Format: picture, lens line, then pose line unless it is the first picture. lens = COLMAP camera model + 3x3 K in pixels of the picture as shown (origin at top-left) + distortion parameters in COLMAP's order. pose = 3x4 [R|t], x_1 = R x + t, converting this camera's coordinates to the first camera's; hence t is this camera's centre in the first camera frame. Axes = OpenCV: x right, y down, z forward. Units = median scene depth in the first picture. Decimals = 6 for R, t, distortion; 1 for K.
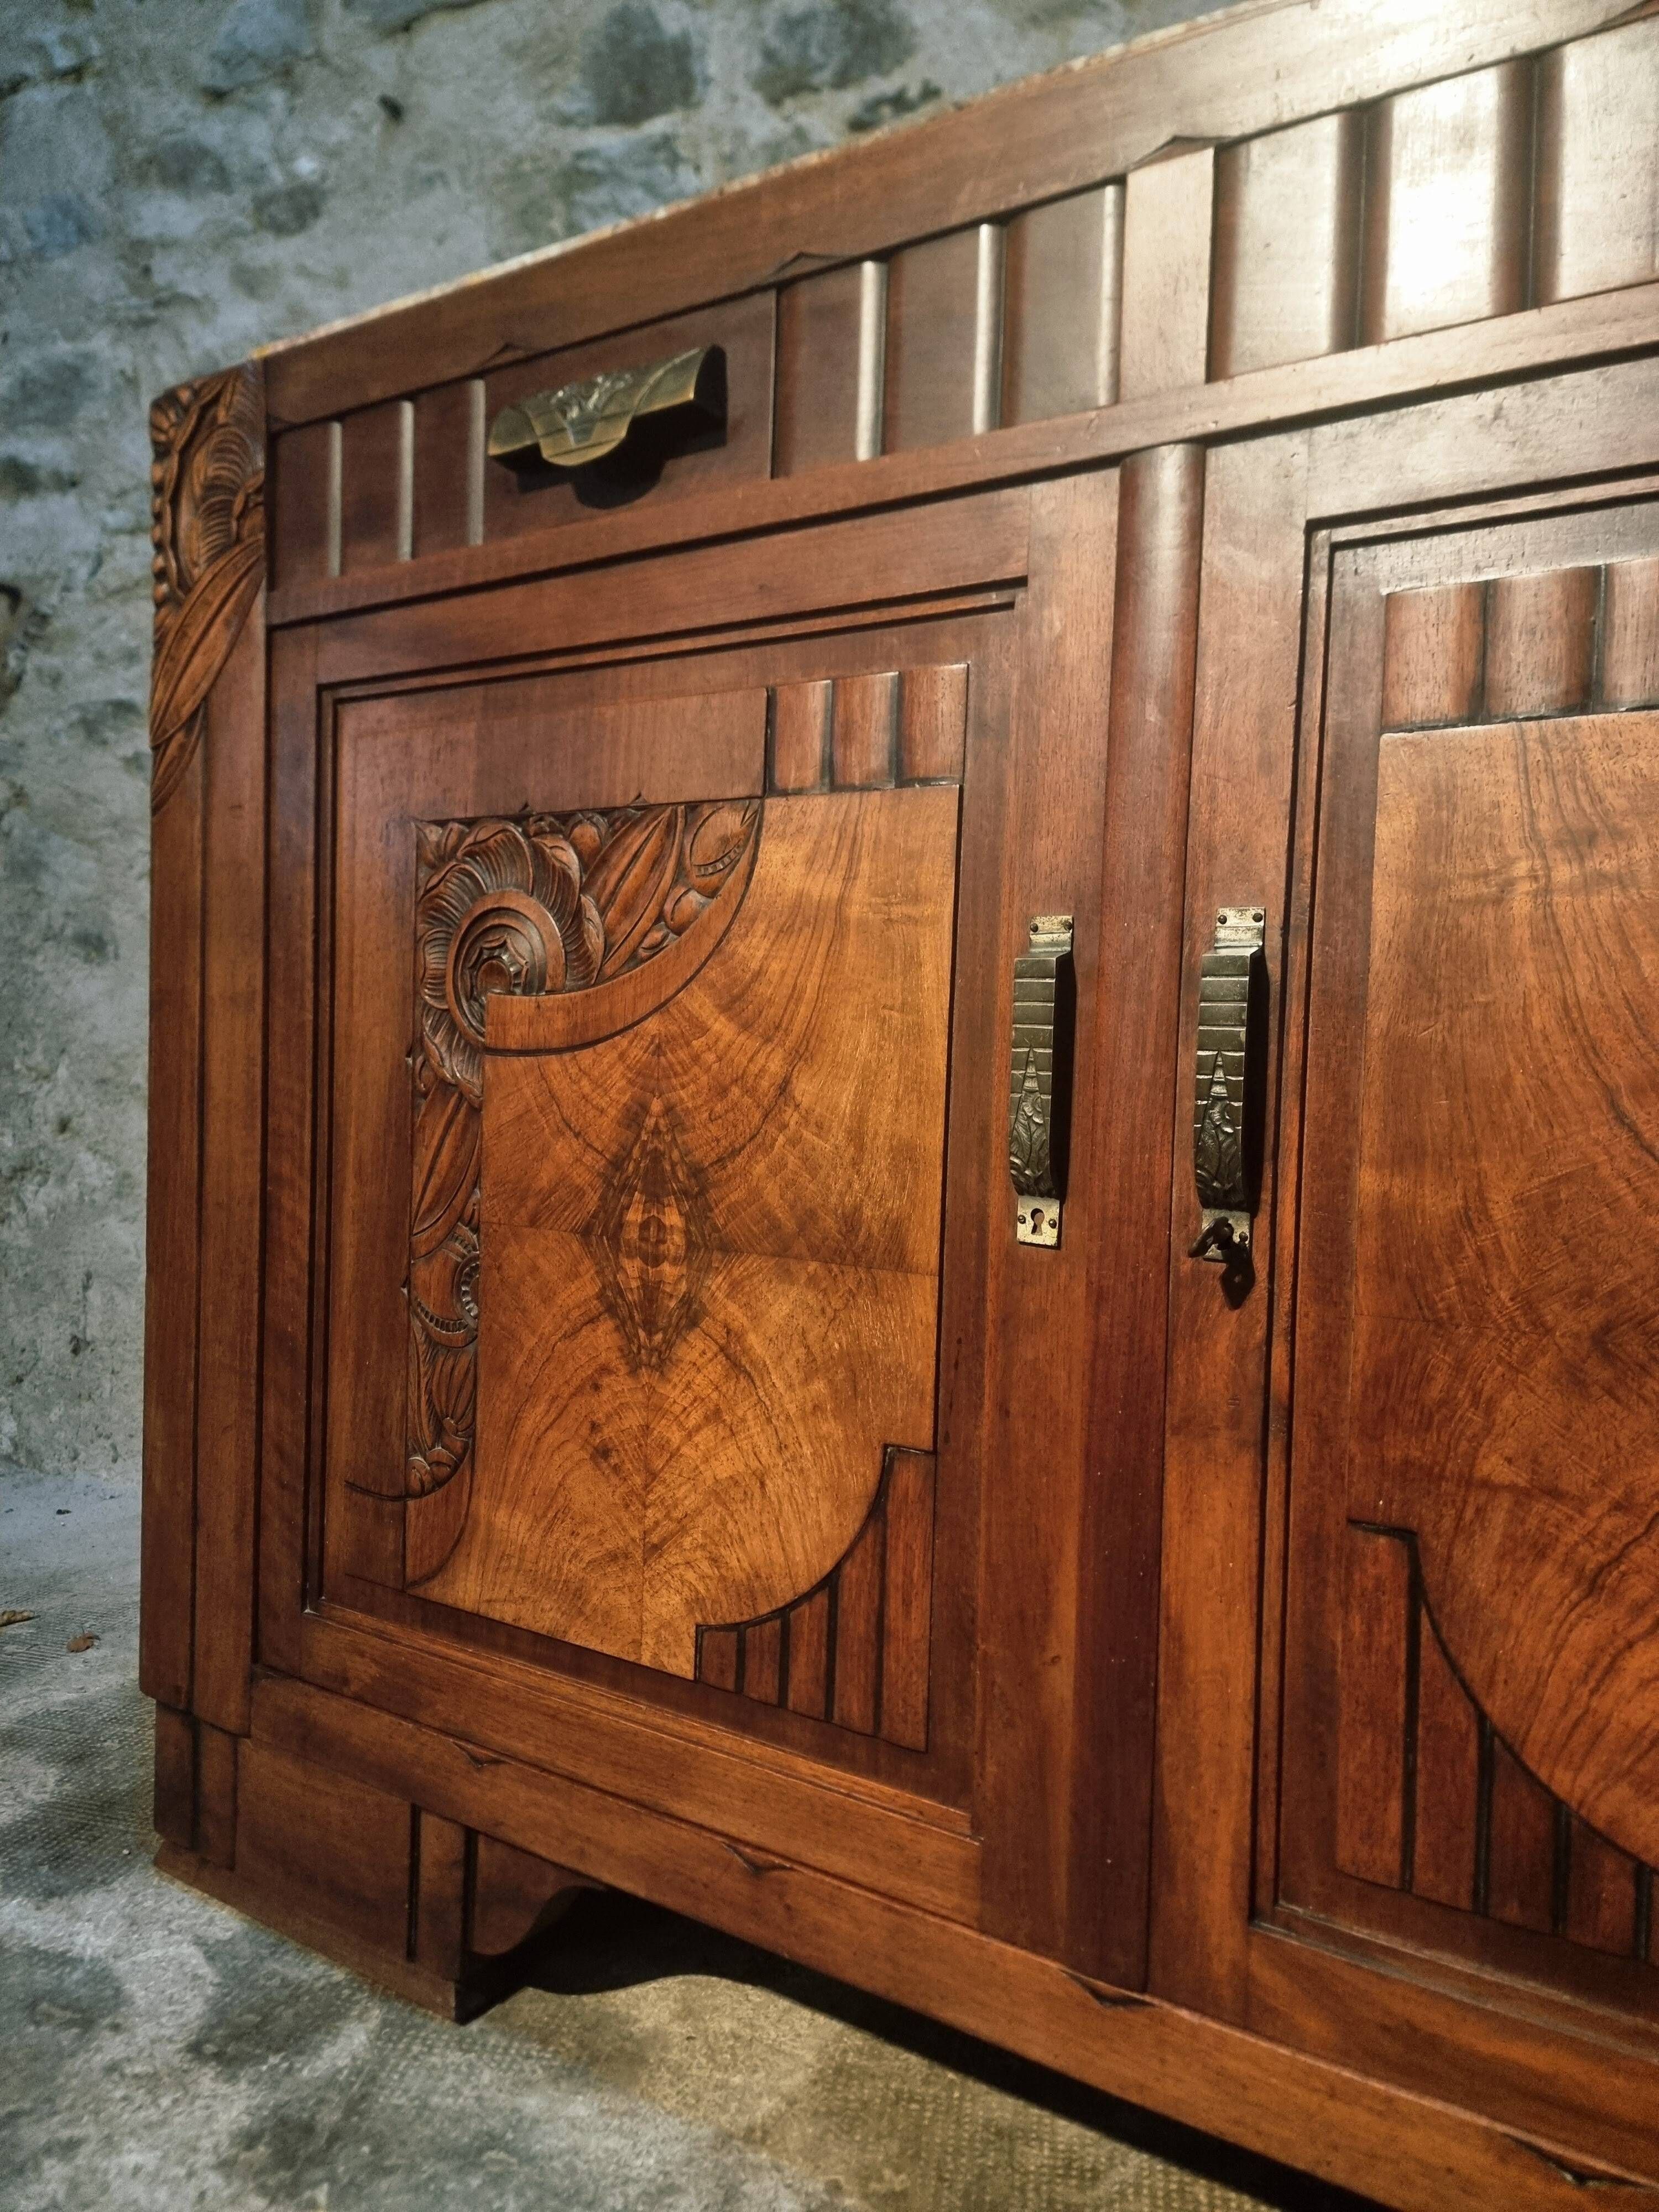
lens RADIAL K [[1538.1, 0, 812.6], [0, 1538.1, 1105.4], [0, 0, 1]] dist [0.065084, -0.059722]
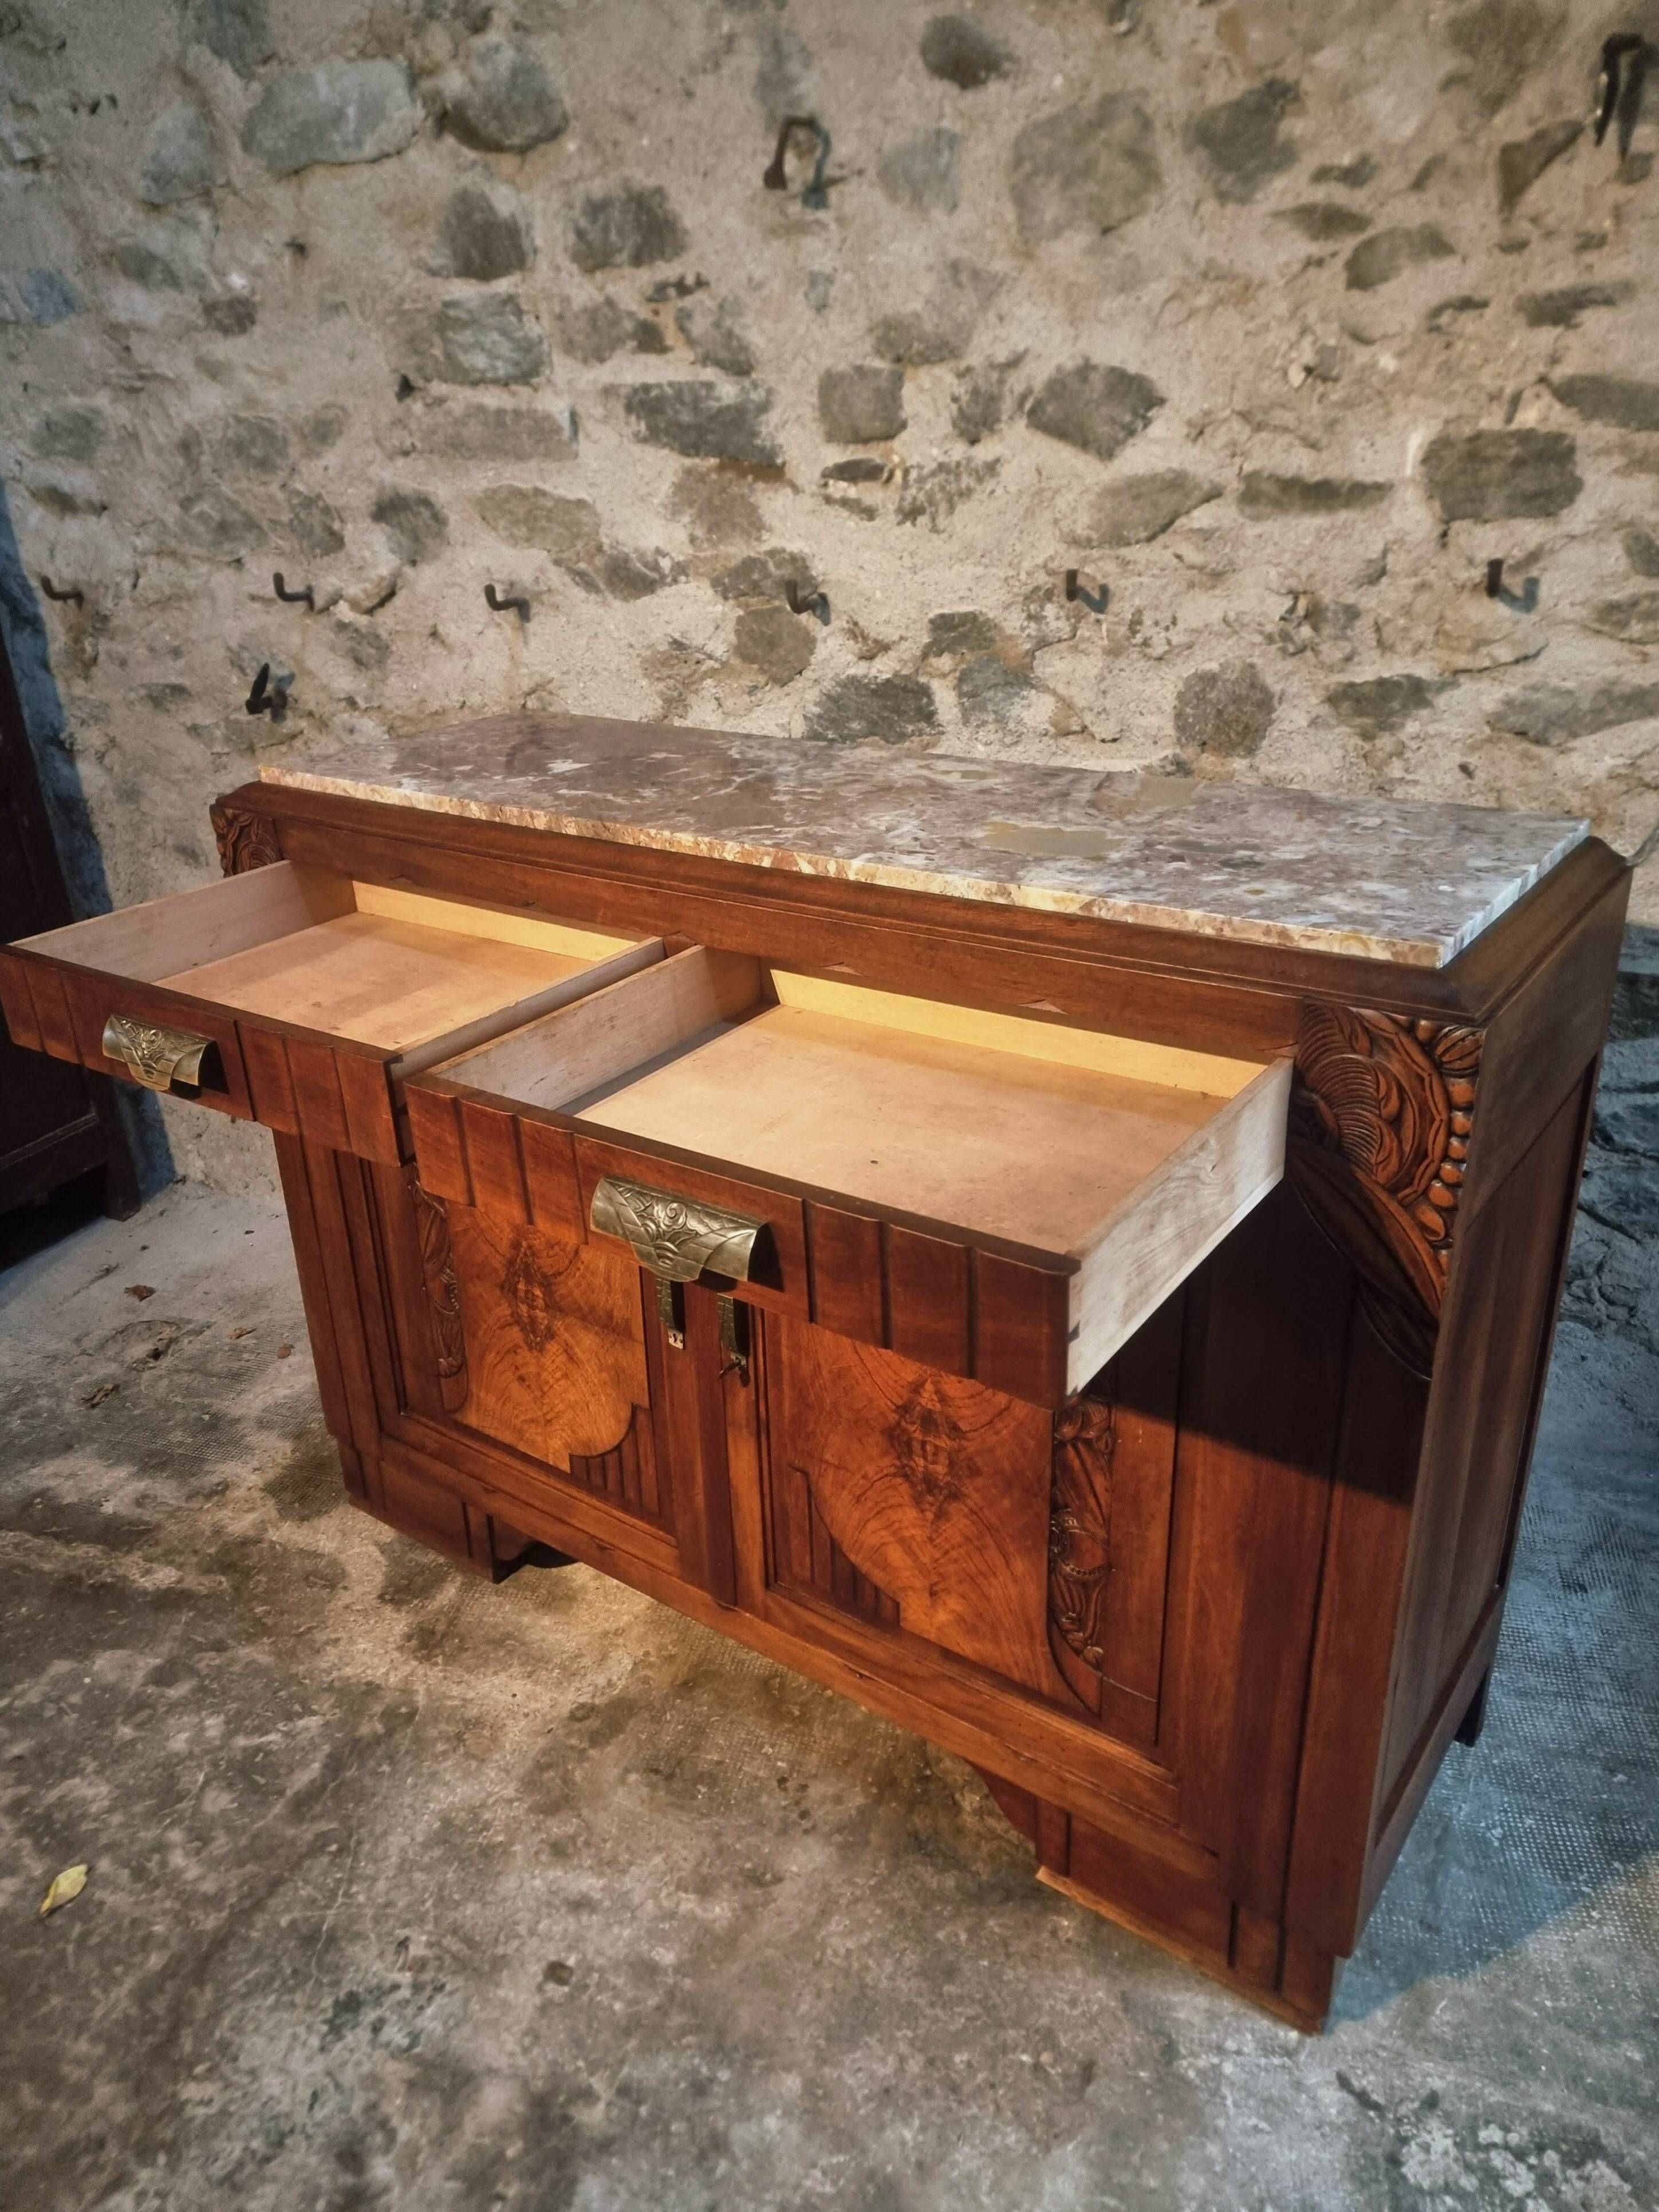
lens RADIAL K [[1577.8, 0, 797.4], [0, 1577.8, 1109.1], [0, 0, 1]] dist [0.068249, -0.061982]
pose [[0.996612, -0.032809, -0.075418, 0.436823], [0.058507, 0.927286, 0.369754, -0.941097], [0.057803, -0.372914, 0.926064, -0.908693]]
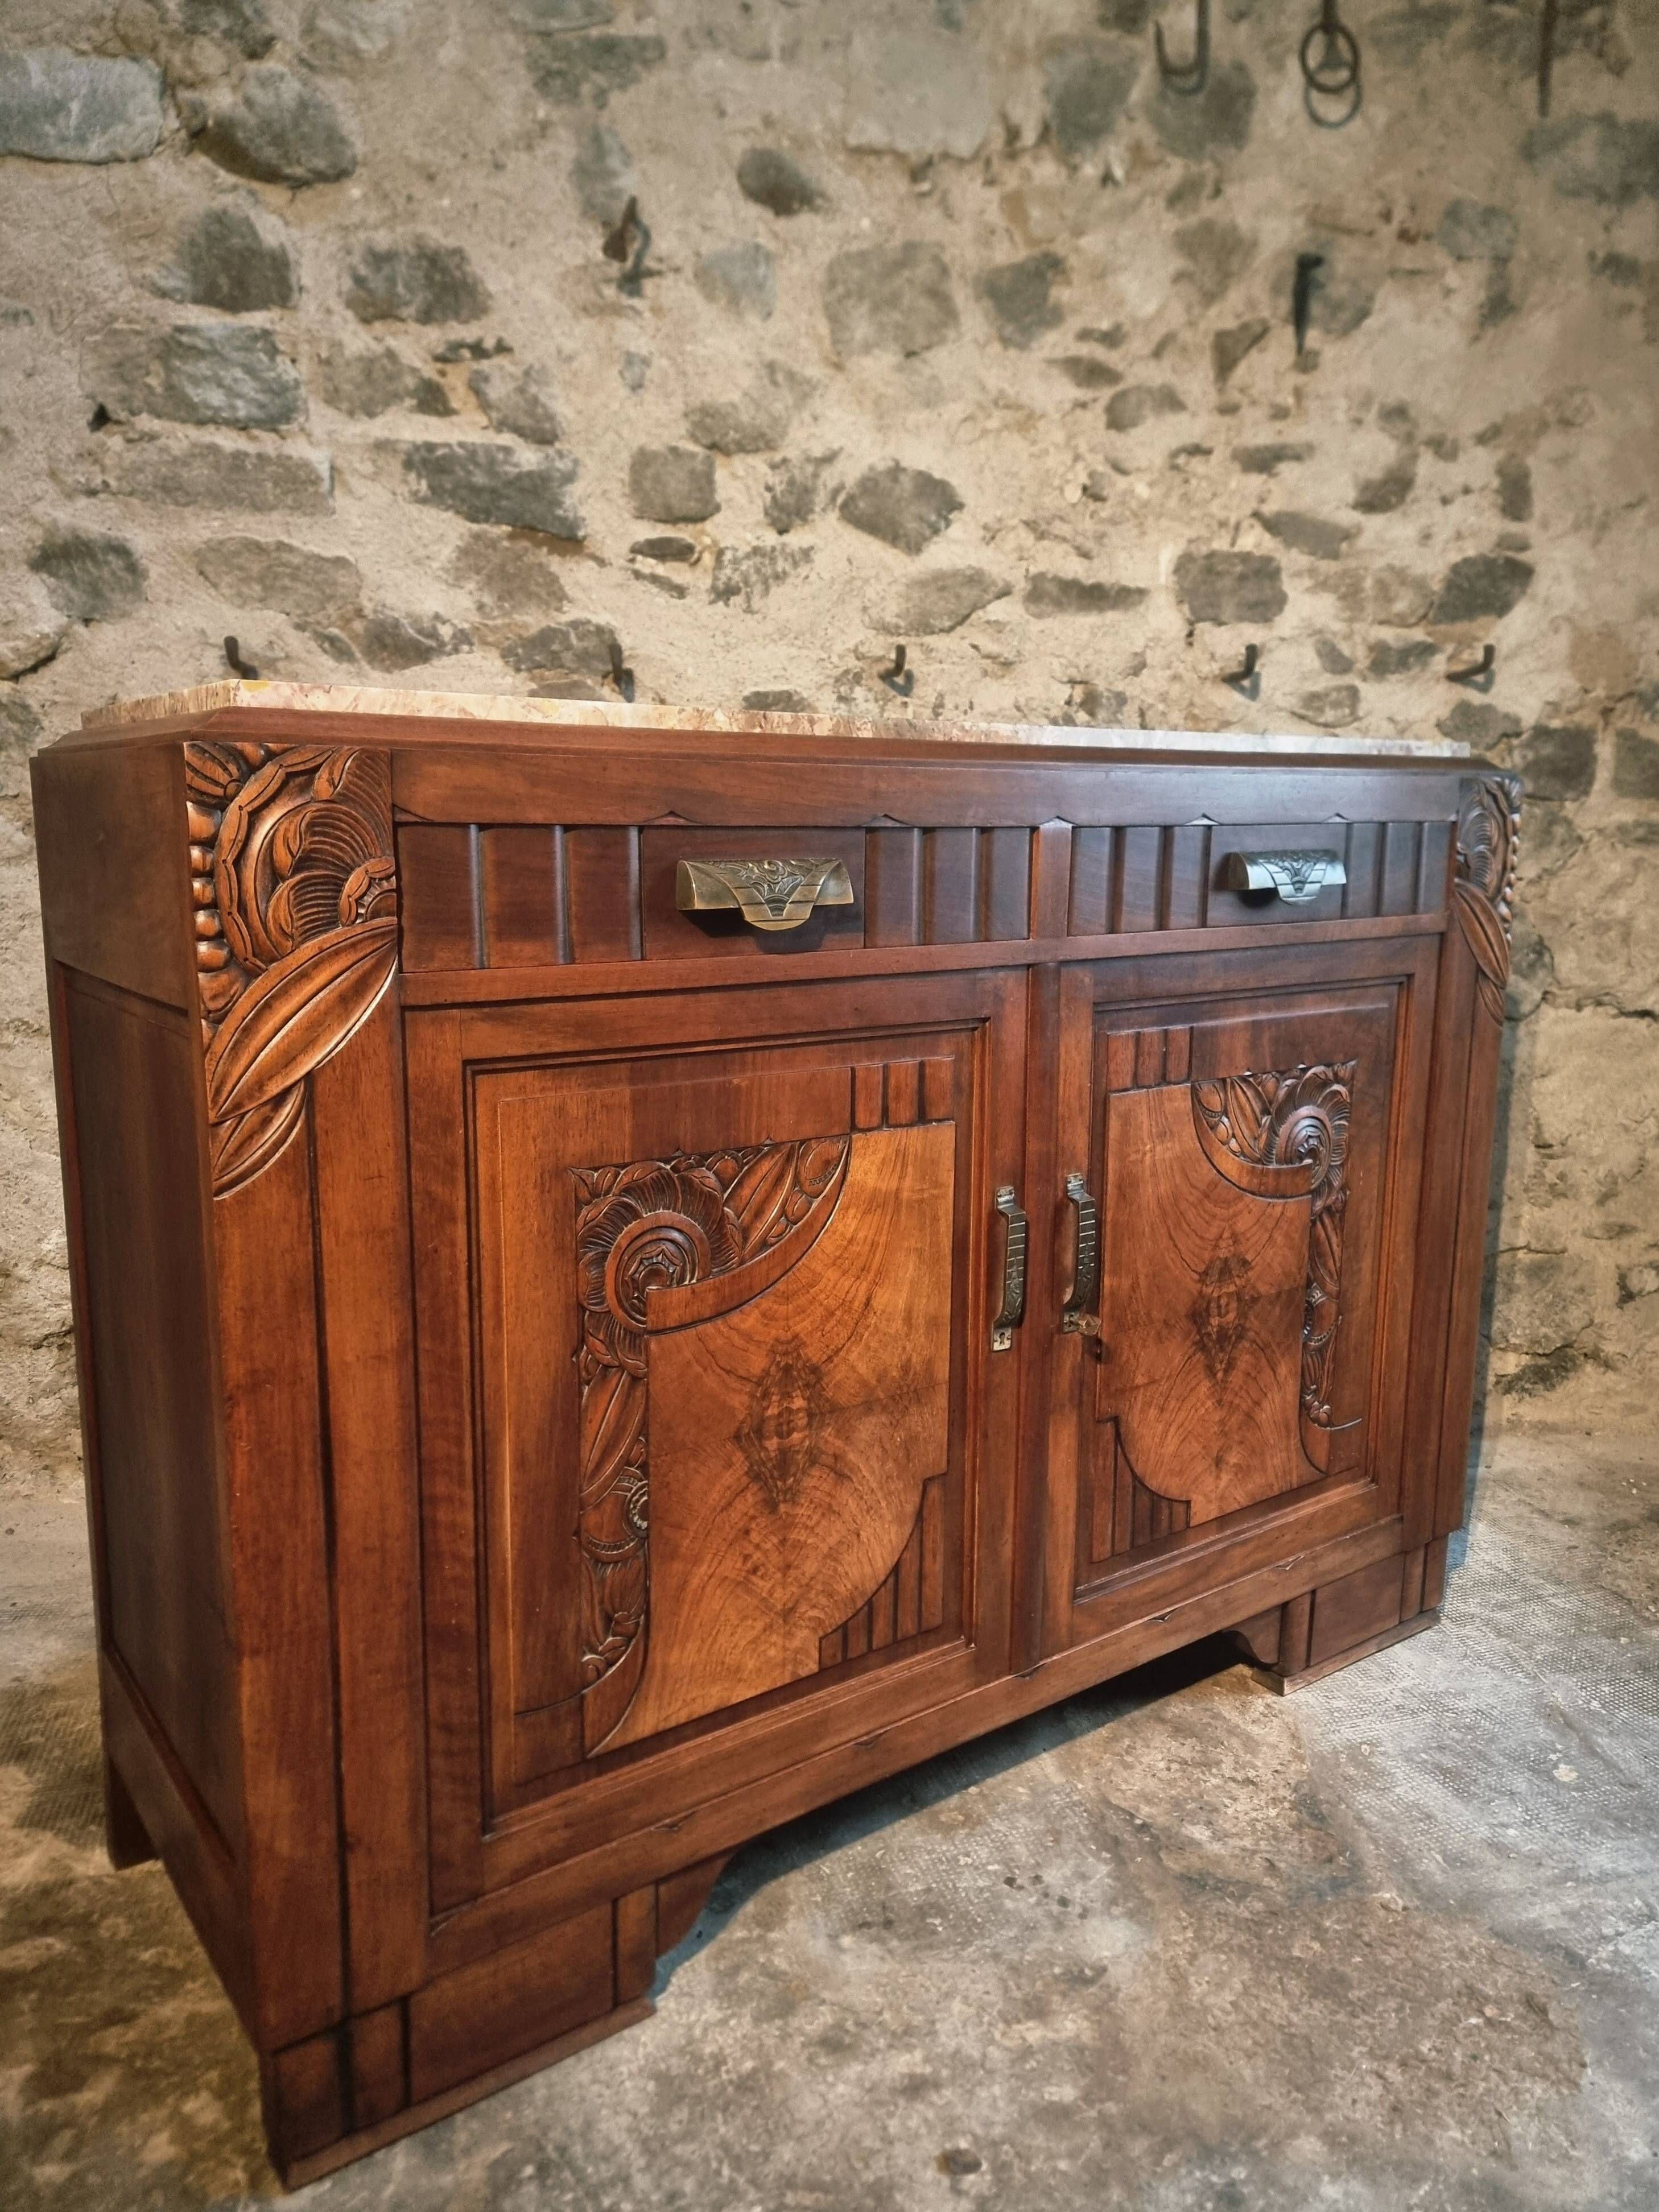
lens RADIAL K [[1578.2, 0, 815.5], [0, 1578.2, 1111.9], [0, 0, 1]] dist [0.067480, -0.063186]
pose [[0.880253, -0.096446, 0.464600, -0.684424], [0.028511, 0.988107, 0.151102, -0.429209], [-0.473648, -0.119762, 0.872534, -0.599168]]
